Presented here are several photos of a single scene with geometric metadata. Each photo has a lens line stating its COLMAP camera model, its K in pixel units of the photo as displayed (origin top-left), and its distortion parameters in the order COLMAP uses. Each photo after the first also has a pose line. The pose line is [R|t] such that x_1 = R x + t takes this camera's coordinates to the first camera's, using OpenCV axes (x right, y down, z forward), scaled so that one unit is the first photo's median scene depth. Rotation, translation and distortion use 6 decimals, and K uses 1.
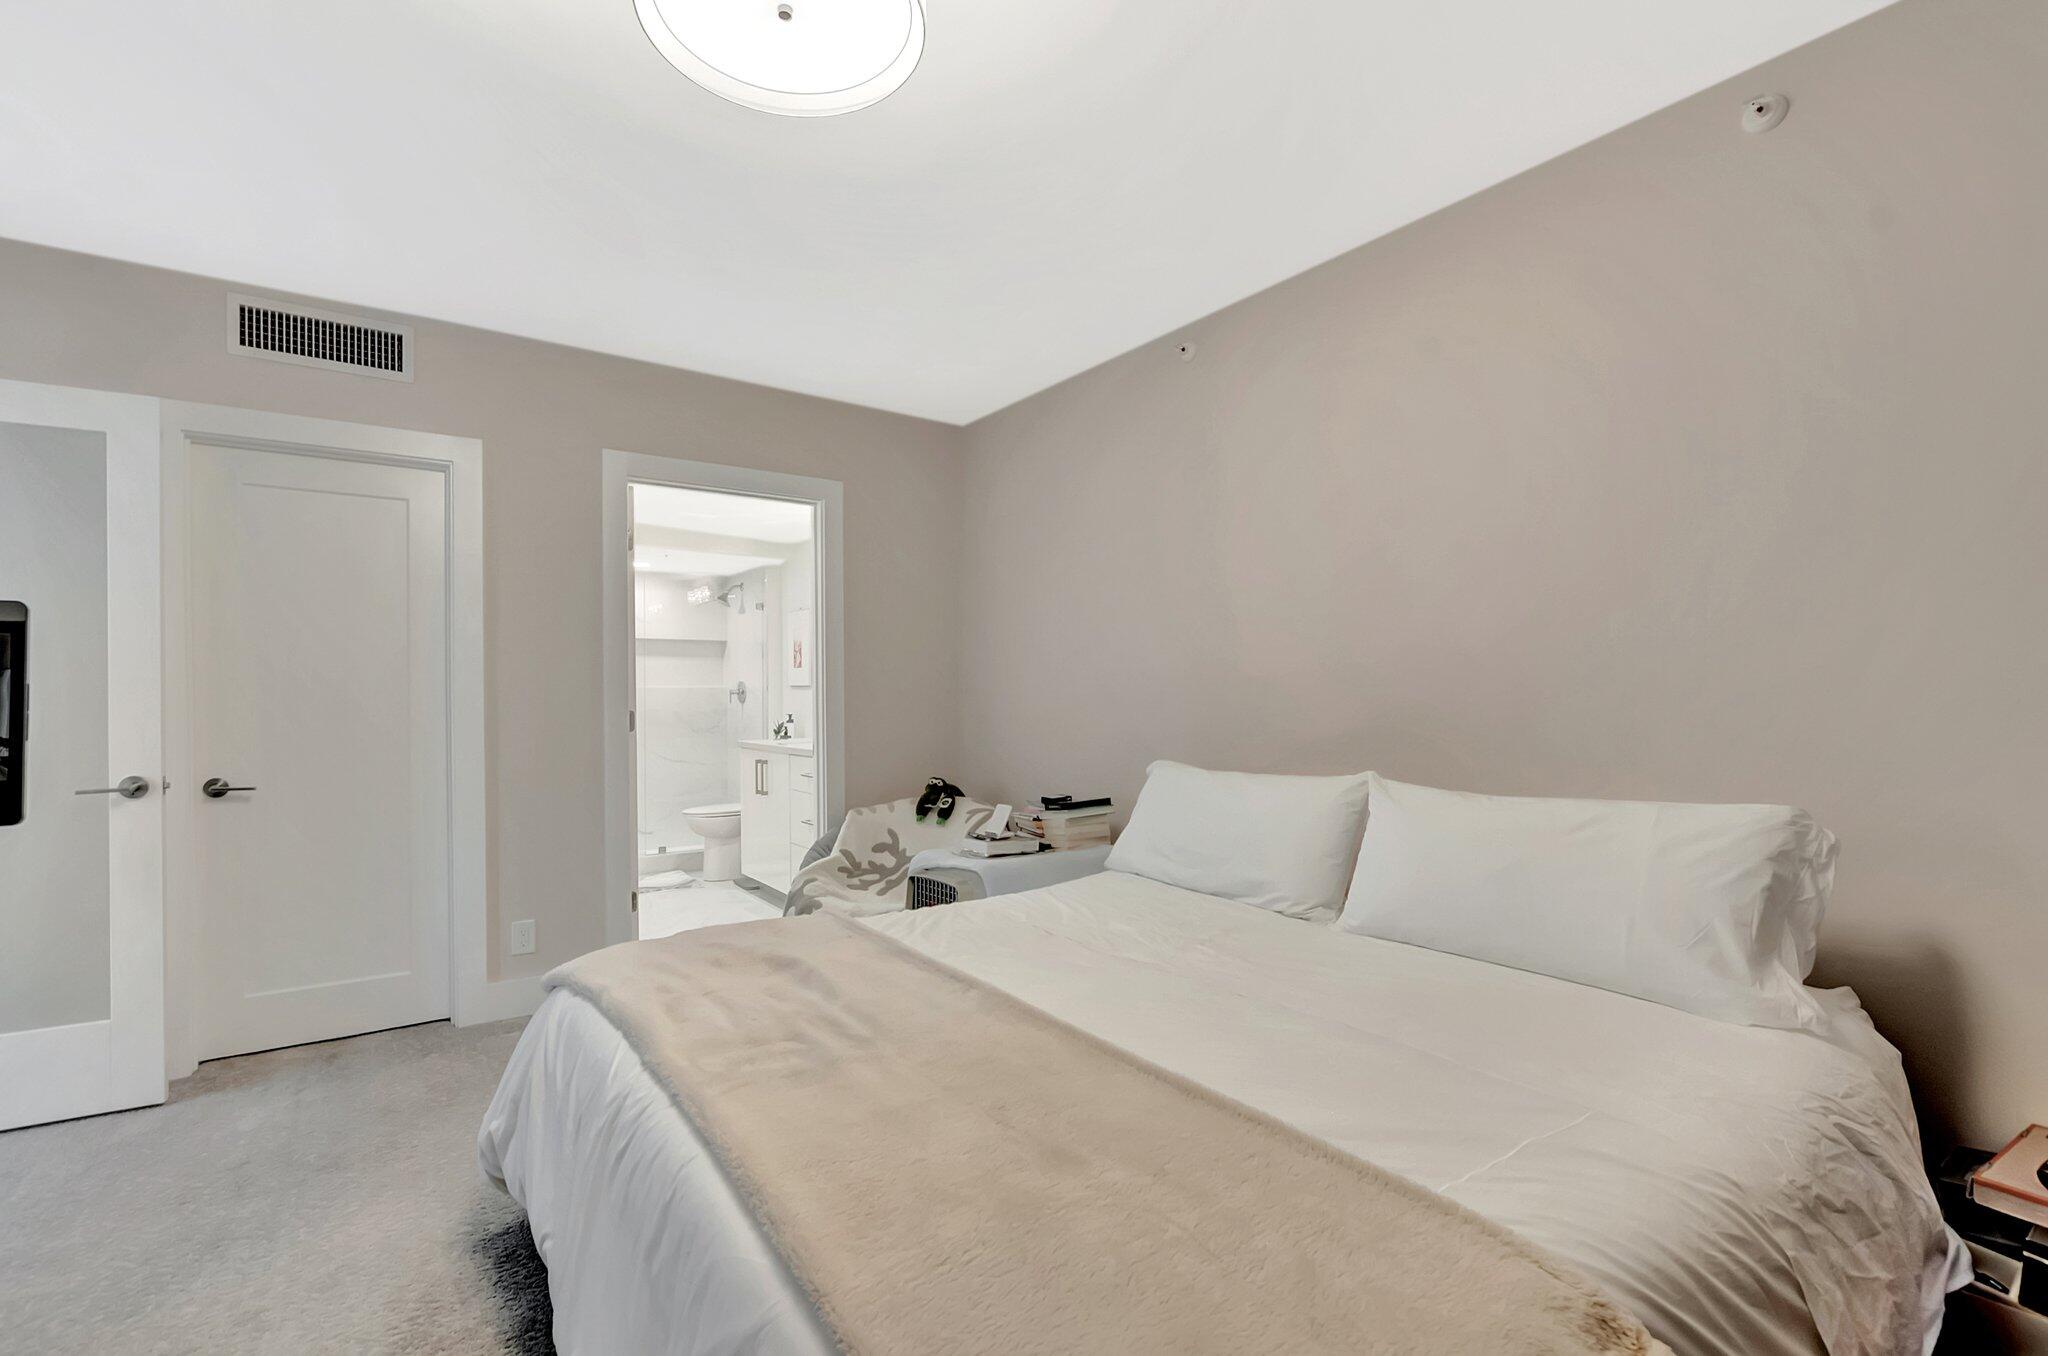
lens RADIAL K [[923.8, 0, 1056.2], [0, 923.8, 689.2], [0, 0, 1]] dist [-0.001873, -0.000315]
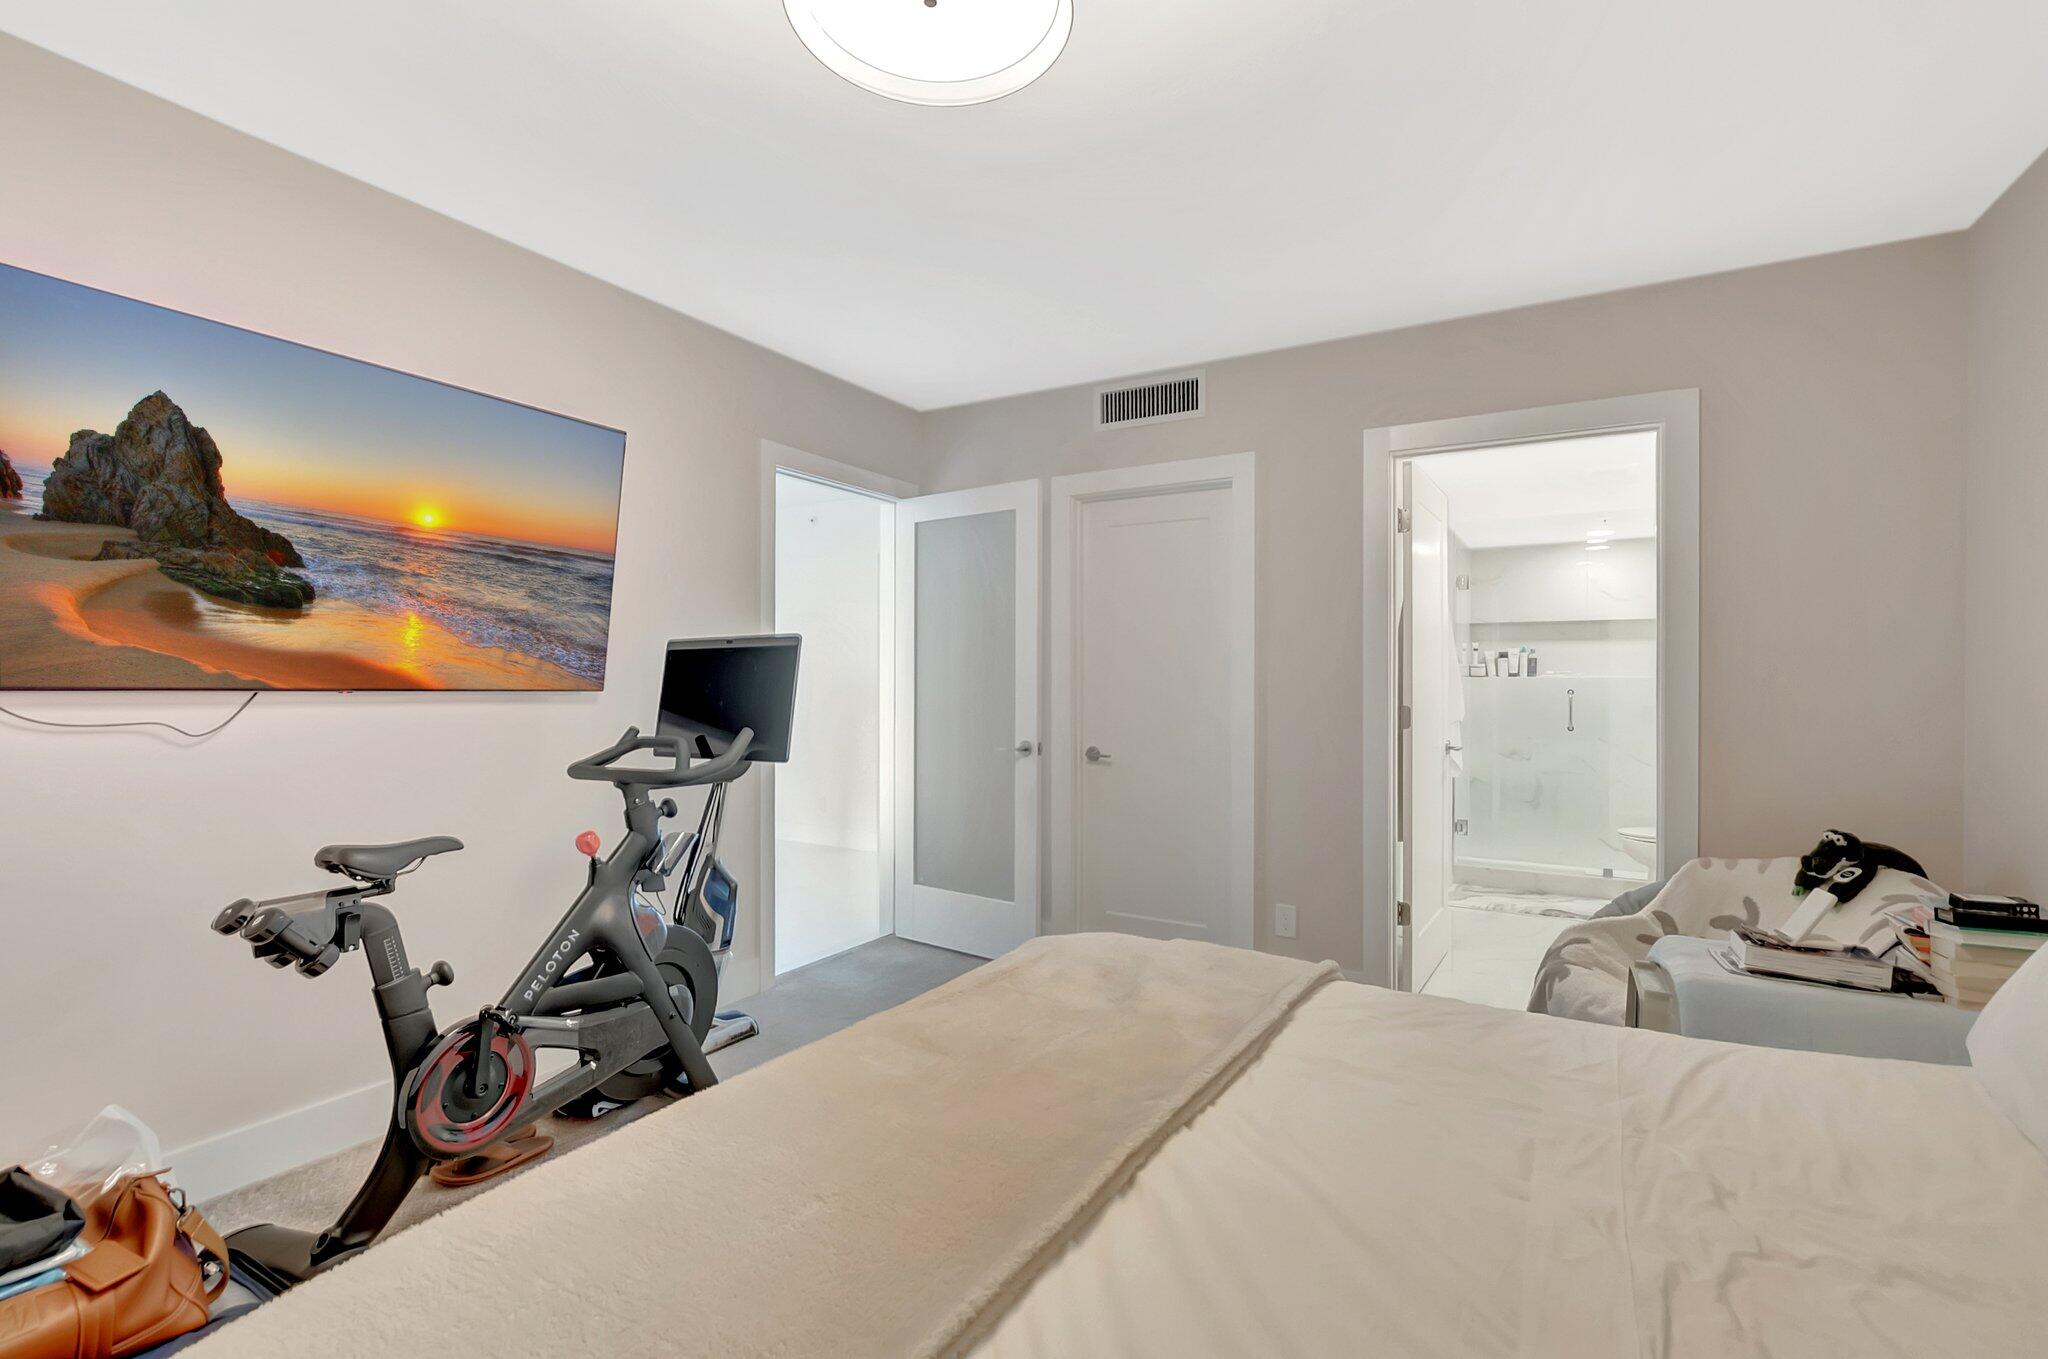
lens RADIAL K [[948.8, 0, 1024.0], [0, 948.8, 679.5], [0, 0, 1]] dist [-0.002686, -0.000747]
pose [[0.378923, 0.004959, -0.925415, 0.248398], [-0.001969, 0.999988, 0.004552, -0.006159], [0.925426, 0.000097, 0.378928, 0.267919]]
